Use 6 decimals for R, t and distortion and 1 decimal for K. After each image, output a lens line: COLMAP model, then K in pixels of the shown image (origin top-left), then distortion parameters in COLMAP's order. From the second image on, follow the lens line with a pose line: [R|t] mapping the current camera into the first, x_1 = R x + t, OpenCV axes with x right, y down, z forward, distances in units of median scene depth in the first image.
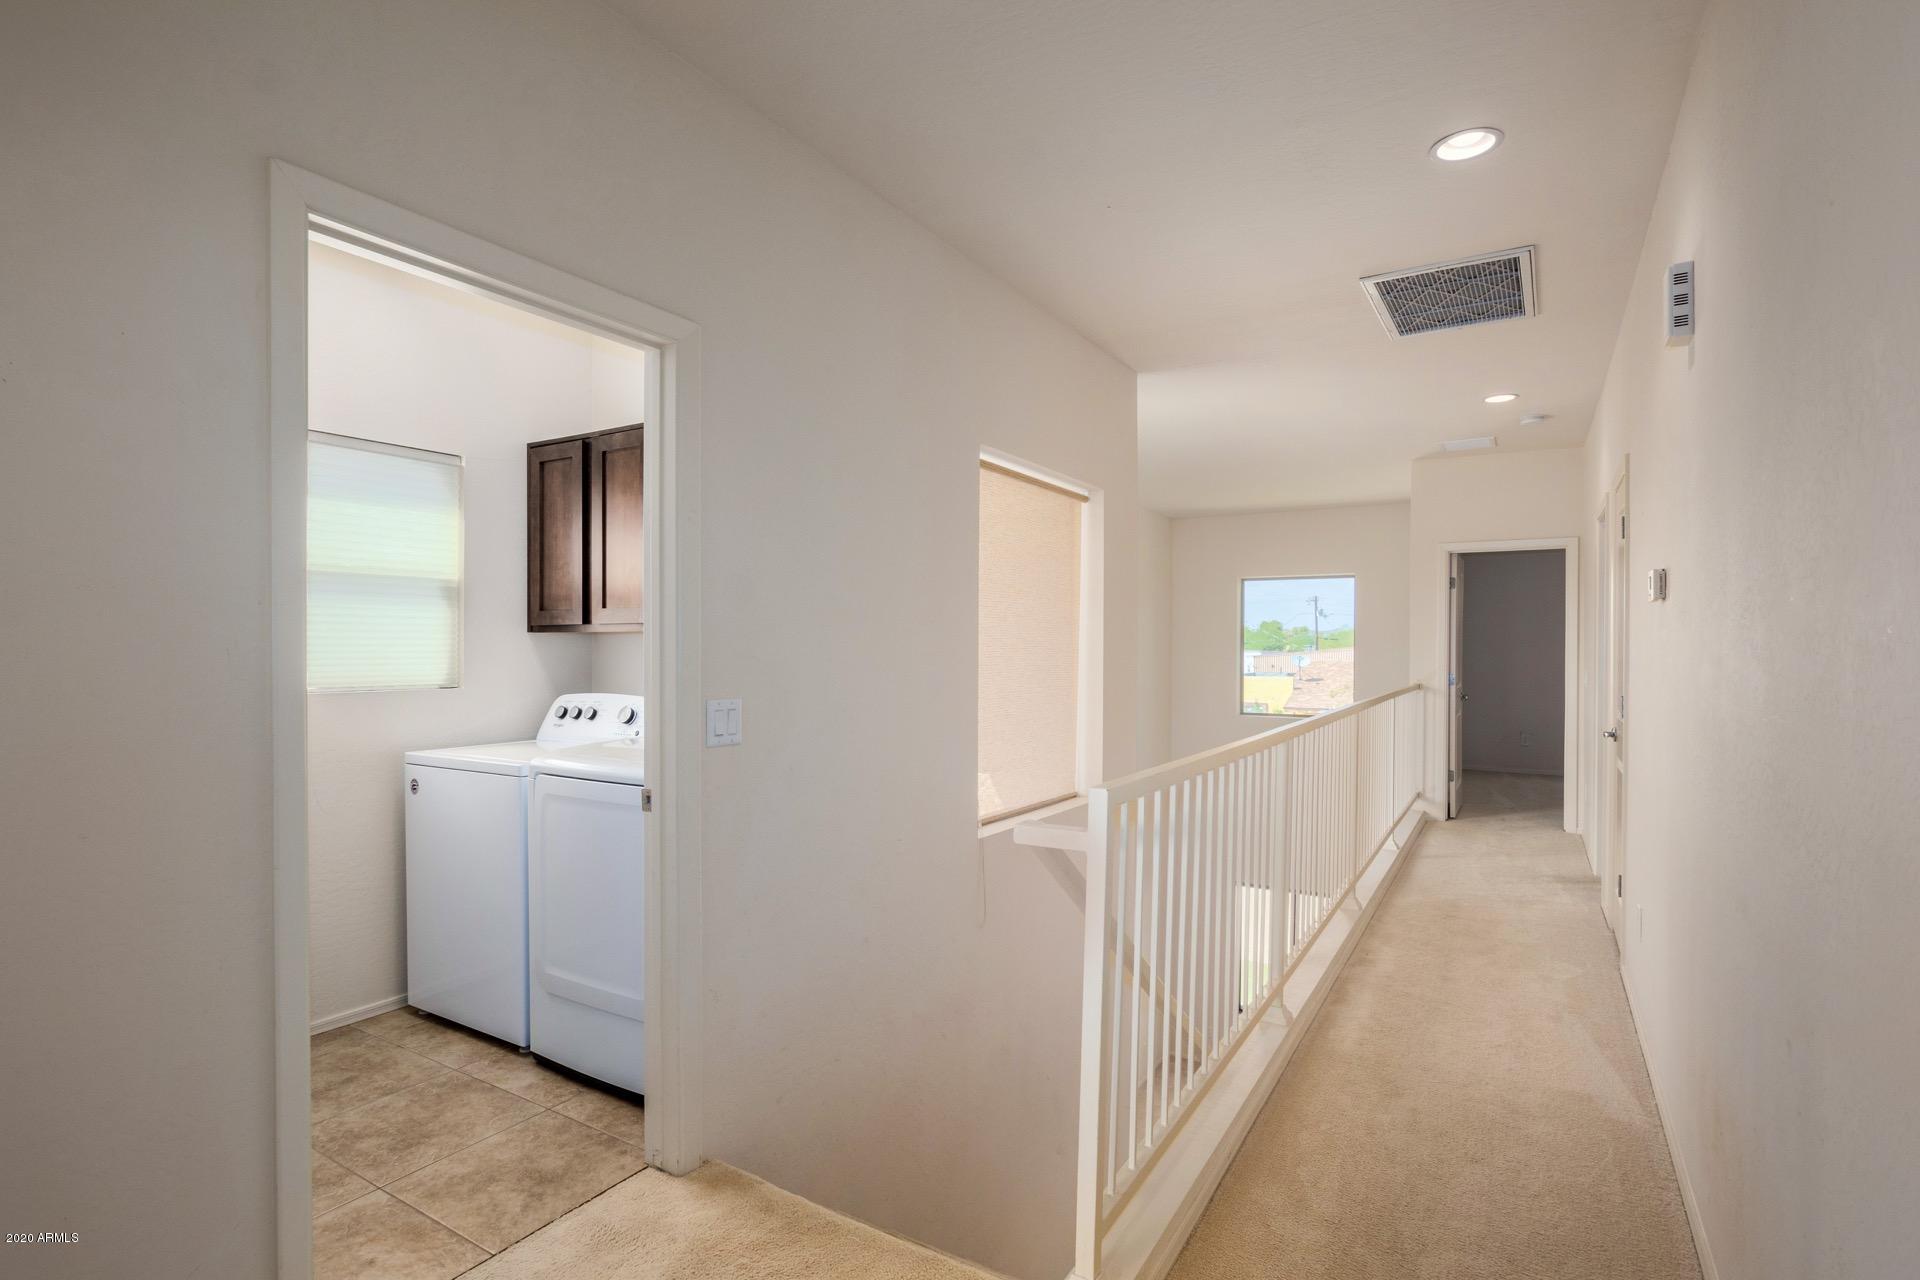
lens RADIAL K [[938.9, 0, 950.4], [0, 938.9, 656.1], [0, 0, 1]] dist [-0.002694, -0.000238]
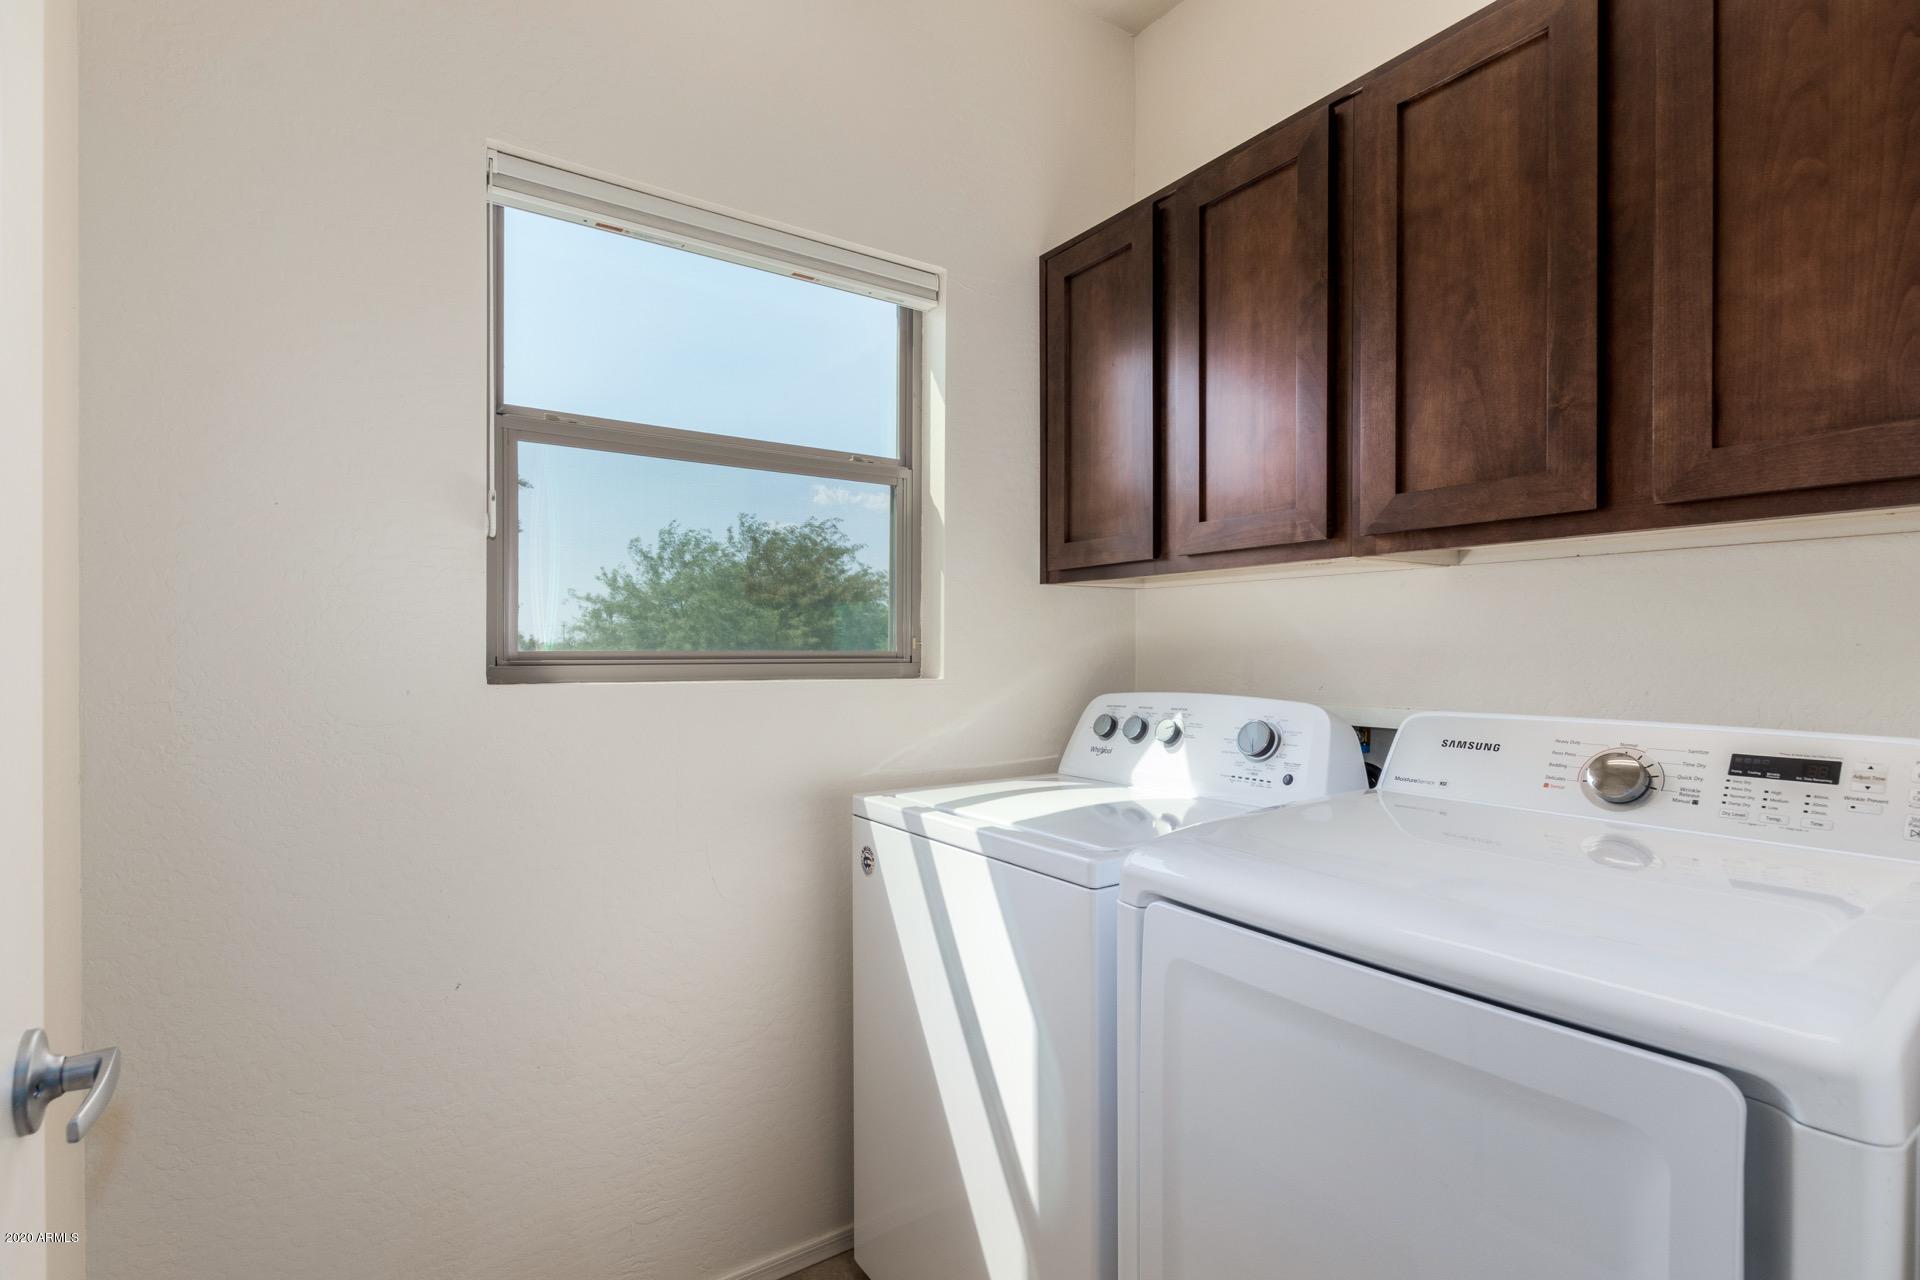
lens RADIAL K [[873.6, 0, 963.0], [0, 873.6, 647.0], [0, 0, 1]] dist [0.002334, -0.003151]
pose [[0.919086, -0.003319, -0.394042, -0.292519], [-0.003236, 0.999867, -0.015969, 0.022584], [0.394043, 0.015952, 0.918954, 0.506495]]
